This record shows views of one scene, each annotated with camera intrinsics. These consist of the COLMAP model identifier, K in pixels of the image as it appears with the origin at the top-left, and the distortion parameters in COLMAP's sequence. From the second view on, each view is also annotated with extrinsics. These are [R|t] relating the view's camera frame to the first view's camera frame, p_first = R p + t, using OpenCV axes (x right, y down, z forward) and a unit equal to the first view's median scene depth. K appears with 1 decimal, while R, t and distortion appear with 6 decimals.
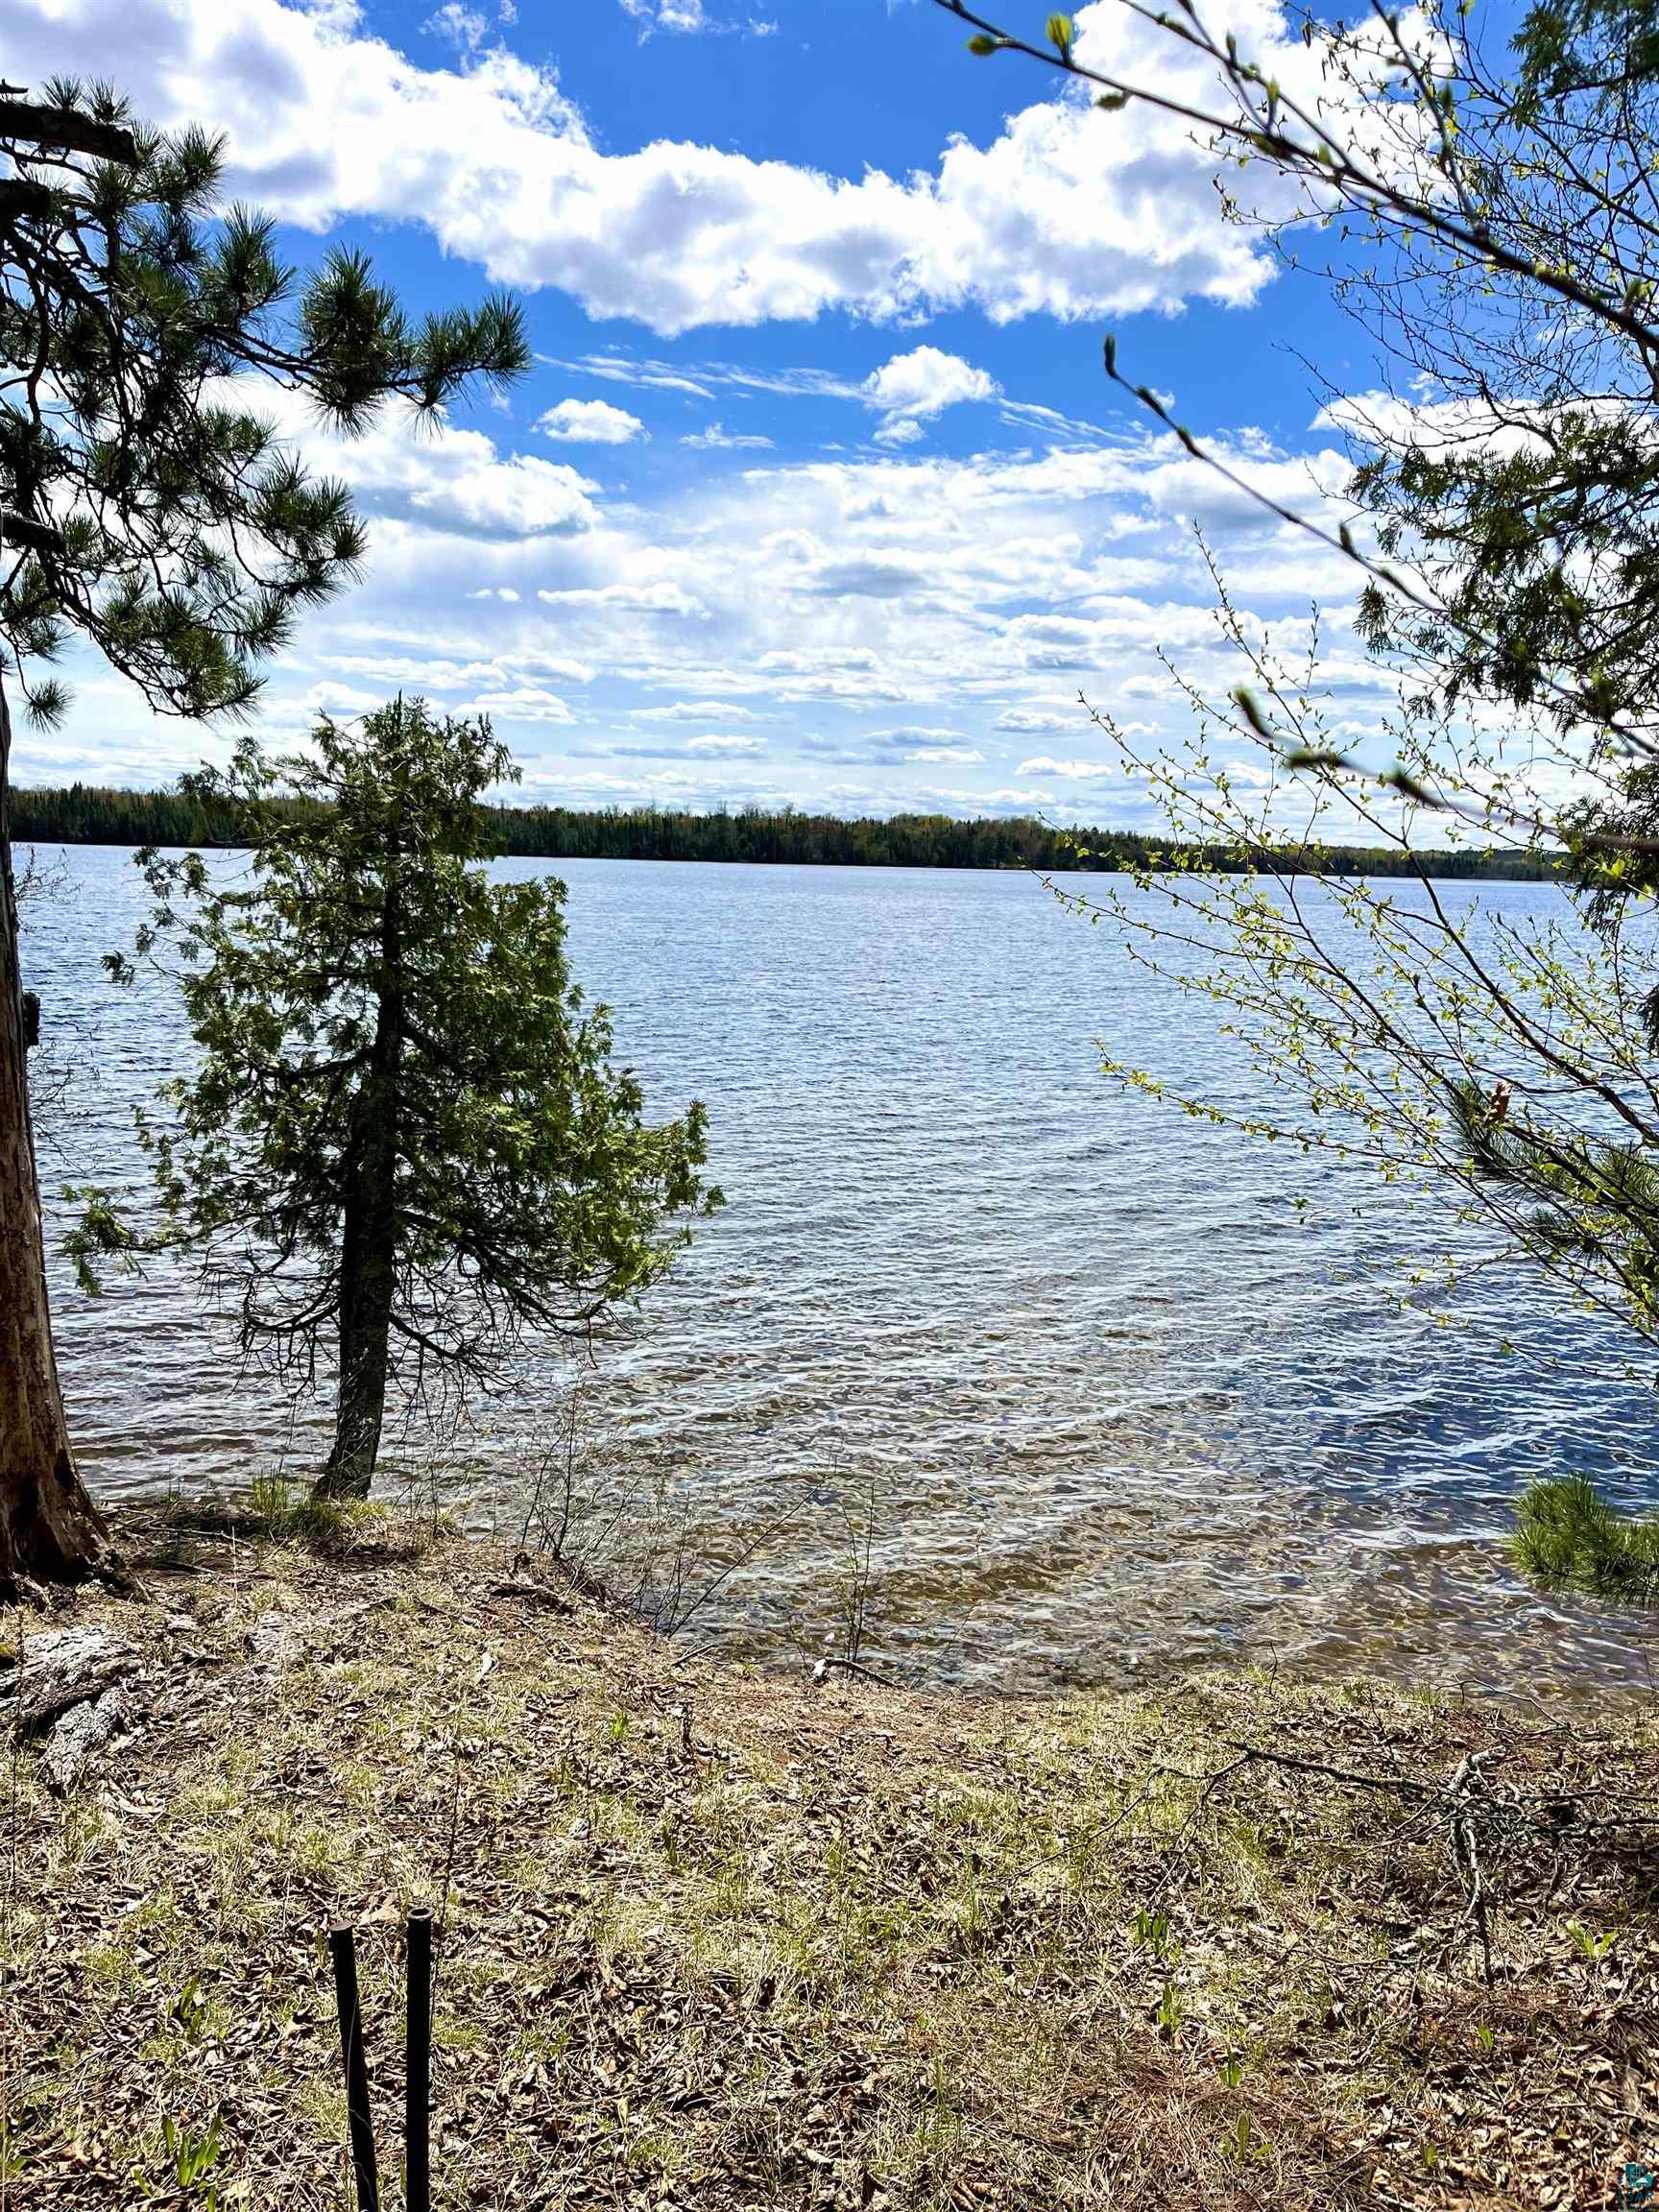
lens RADIAL K [[1670.9, 0, 821.2], [0, 1670.9, 1117.5], [0, 0, 1]] dist [0.075946, -0.107505]
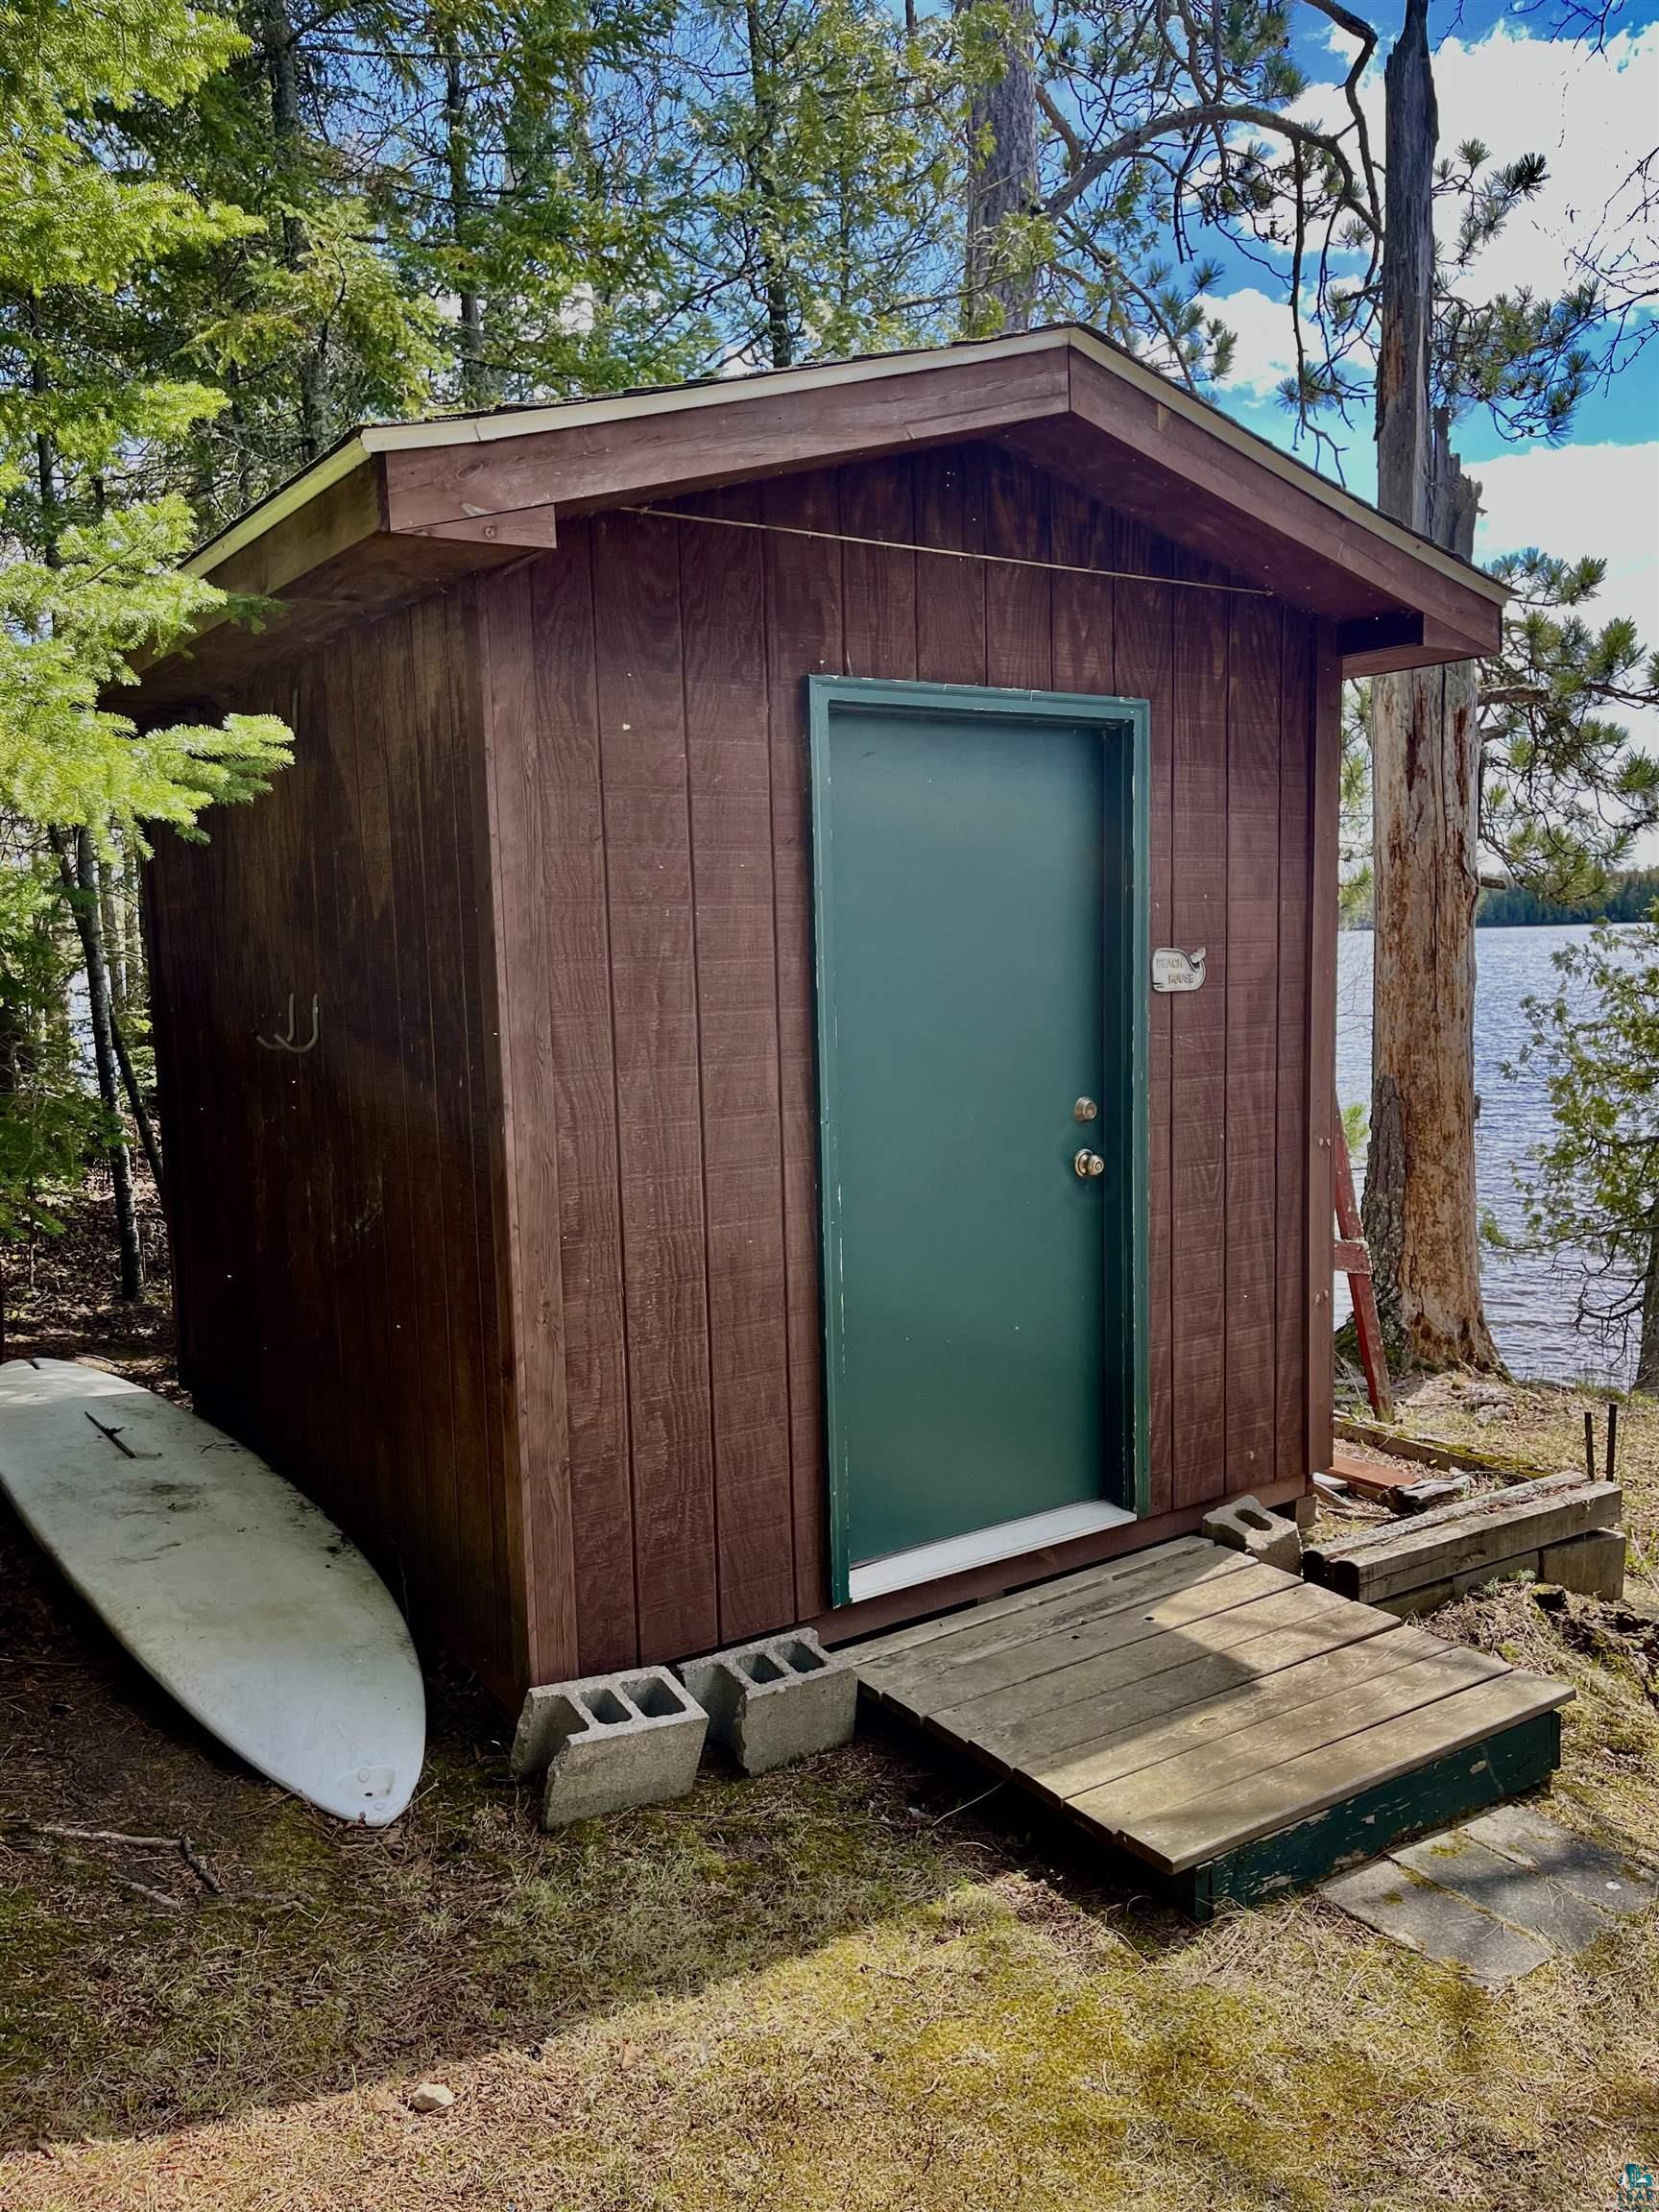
lens RADIAL K [[1670.9, 0, 831.7], [0, 1670.9, 1110.1], [0, 0, 1]] dist [0.075946, -0.107505]
pose [[0.724118, 0.028574, -0.689084, 0.204361], [-0.061184, 0.997863, -0.022916, 0.020950], [0.686957, 0.058754, 0.724319, -0.547055]]
